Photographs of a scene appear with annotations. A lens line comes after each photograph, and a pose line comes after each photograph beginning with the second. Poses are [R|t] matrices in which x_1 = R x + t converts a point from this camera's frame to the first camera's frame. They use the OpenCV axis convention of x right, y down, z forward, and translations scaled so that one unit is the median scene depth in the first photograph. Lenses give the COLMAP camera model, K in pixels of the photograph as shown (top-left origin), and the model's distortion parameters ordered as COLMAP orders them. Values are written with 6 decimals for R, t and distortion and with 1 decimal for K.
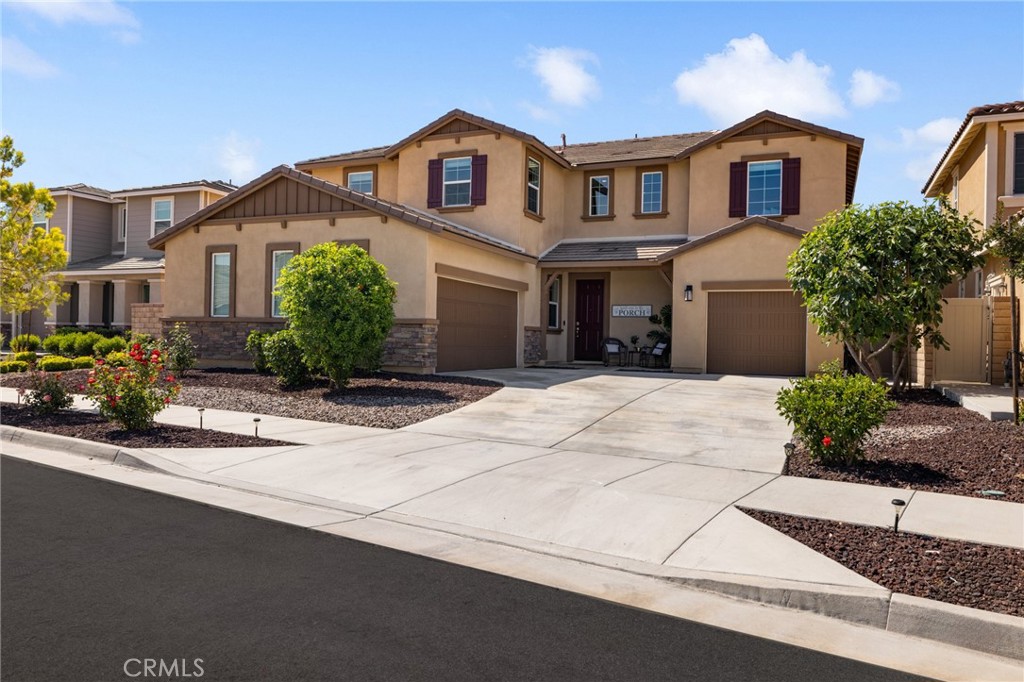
lens RADIAL K [[716.9, 0, 509.8], [0, 716.9, 339.5], [0, 0, 1]] dist [0.028083, -0.006104]
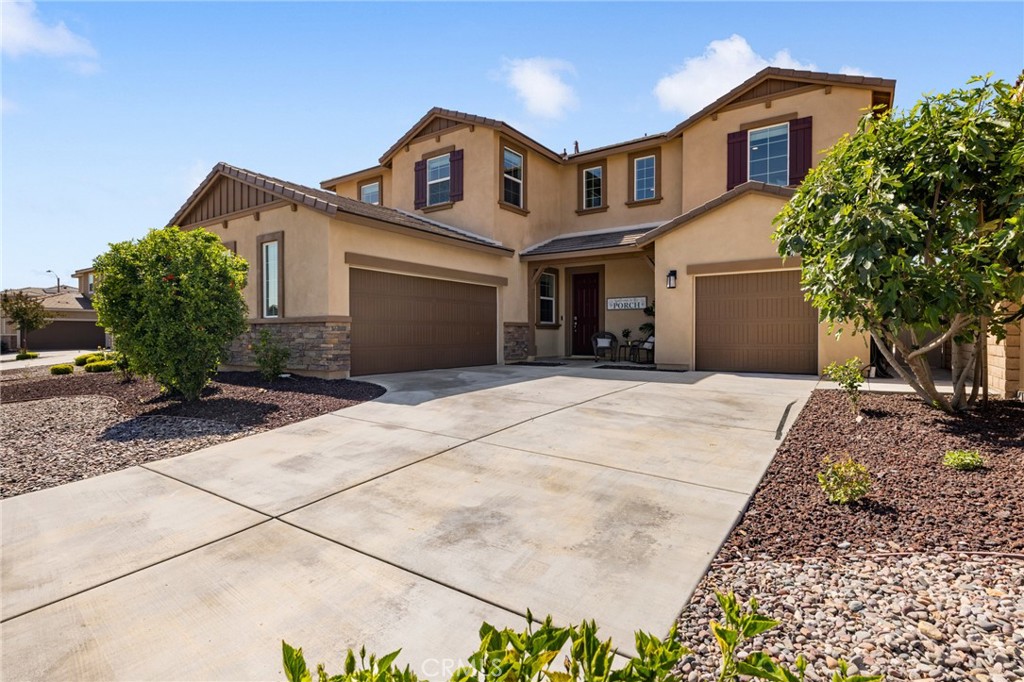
lens RADIAL K [[493.8, 0, 513.1], [0, 493.8, 341.5], [0, 0, 1]] dist [0.004816, 0.002804]
pose [[0.979760, -0.019113, -0.199259, 0.165362], [0.022172, 0.999668, 0.013132, -0.000782], [0.198942, -0.017284, 0.979859, 0.343556]]
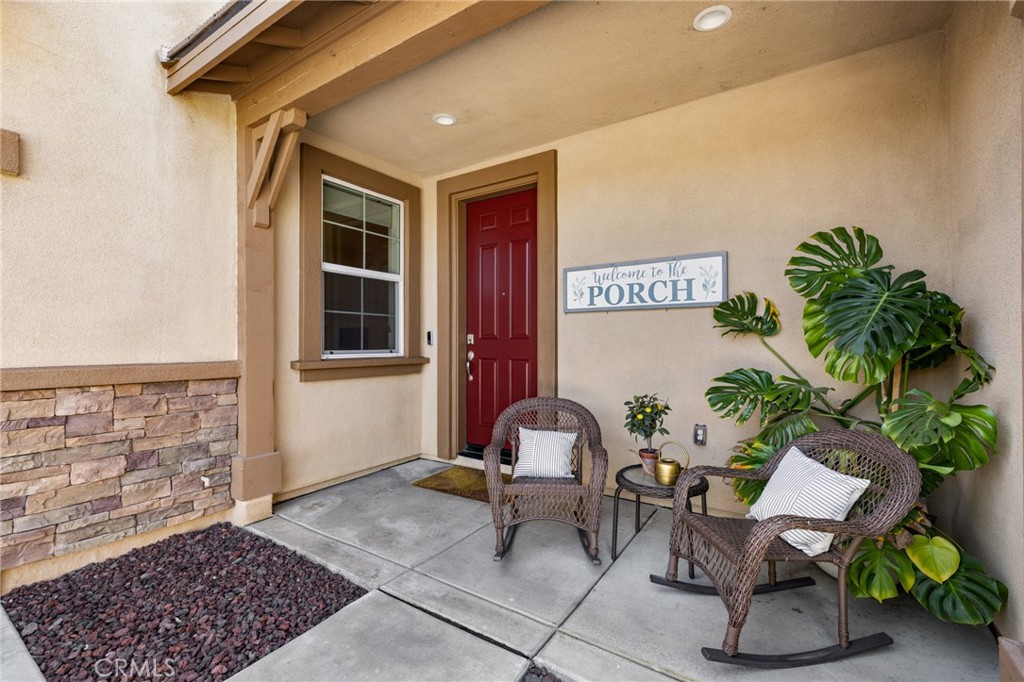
lens RADIAL K [[434.6, 0, 512.4], [0, 434.6, 337.9], [0, 0, 1]] dist [-0.004273, -0.000099]
pose [[0.983722, -0.022750, -0.178249, 0.167109], [0.020754, 0.999699, -0.013054, -0.022243], [0.178492, 0.009143, 0.983899, 0.915909]]
